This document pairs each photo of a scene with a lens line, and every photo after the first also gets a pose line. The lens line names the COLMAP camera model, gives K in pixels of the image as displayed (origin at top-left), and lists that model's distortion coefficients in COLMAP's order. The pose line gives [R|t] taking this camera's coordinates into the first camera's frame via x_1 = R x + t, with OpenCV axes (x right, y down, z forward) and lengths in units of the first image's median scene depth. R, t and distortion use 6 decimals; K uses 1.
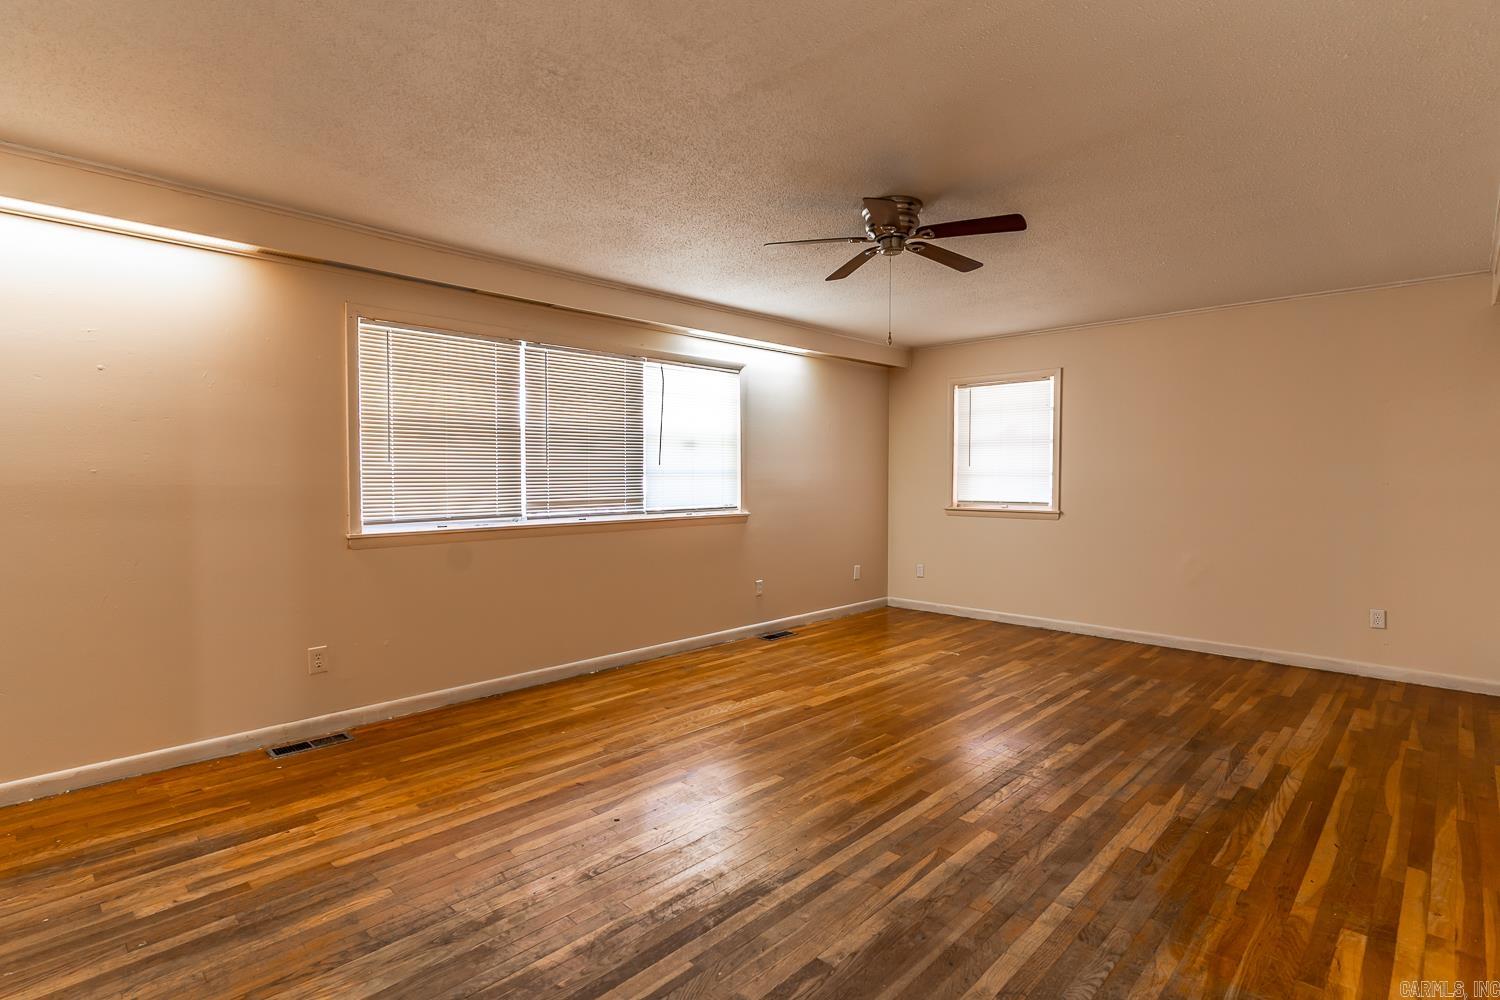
lens RADIAL K [[725.8, 0, 749.6], [0, 725.8, 496.6], [0, 0, 1]] dist [0.002979, 0.000426]
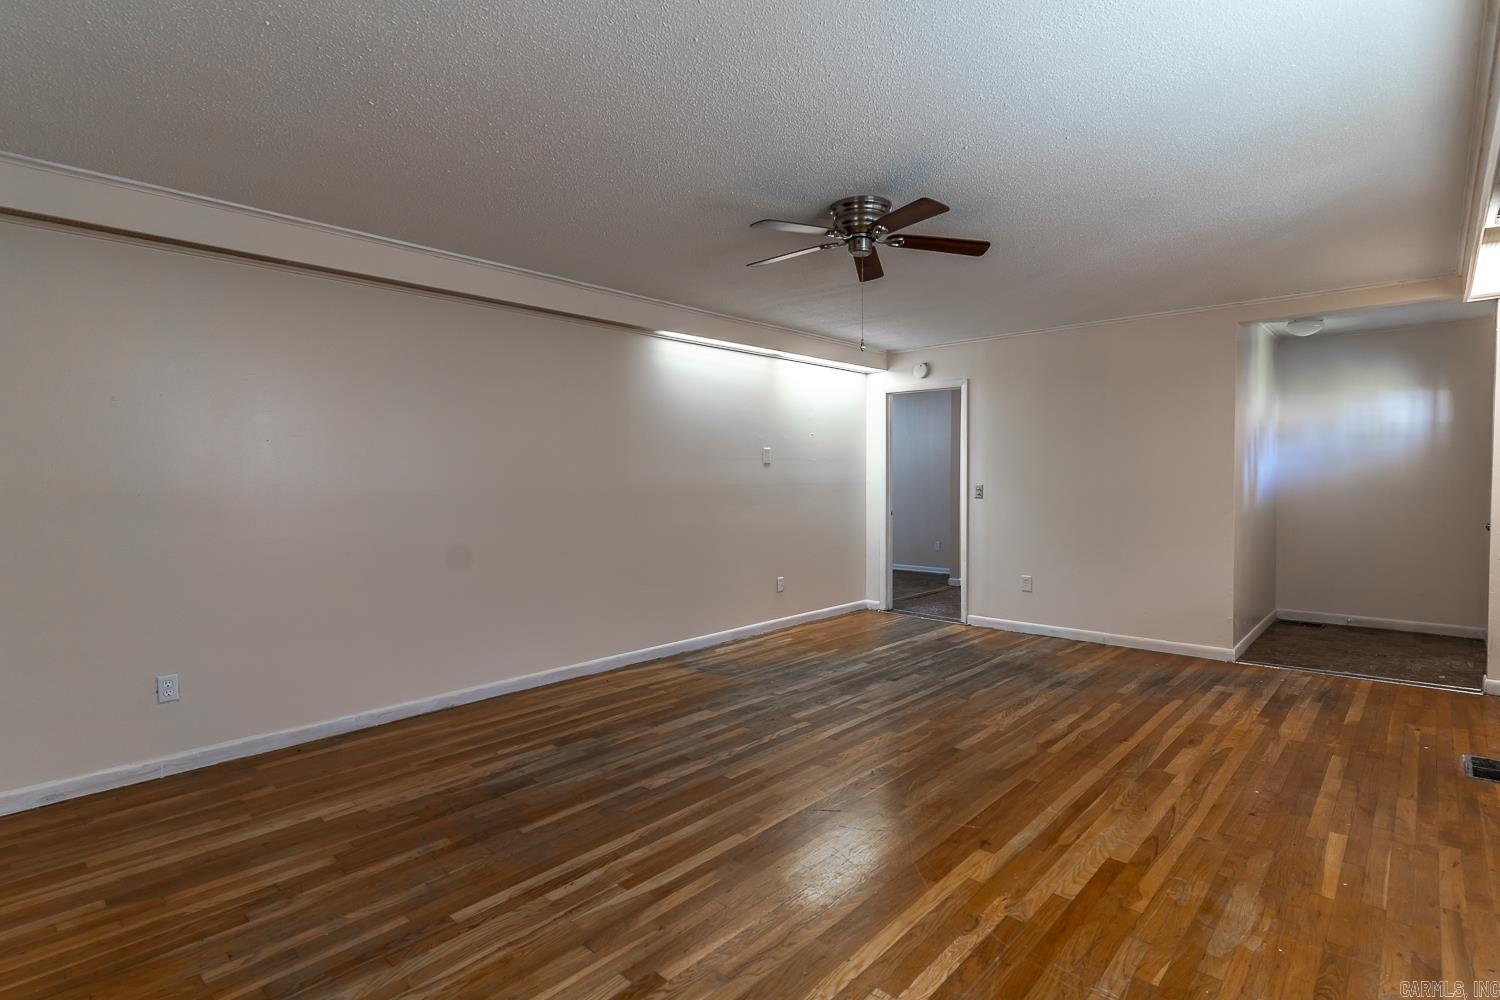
lens RADIAL K [[725.8, 0, 750.2], [0, 725.8, 497.0], [0, 0, 1]] dist [0.002979, 0.000426]
pose [[-0.999674, 0.003592, -0.025267, 0.382953], [0.002163, 0.998407, 0.056374, -0.062085], [0.025429, 0.056301, -0.998090, 2.054343]]
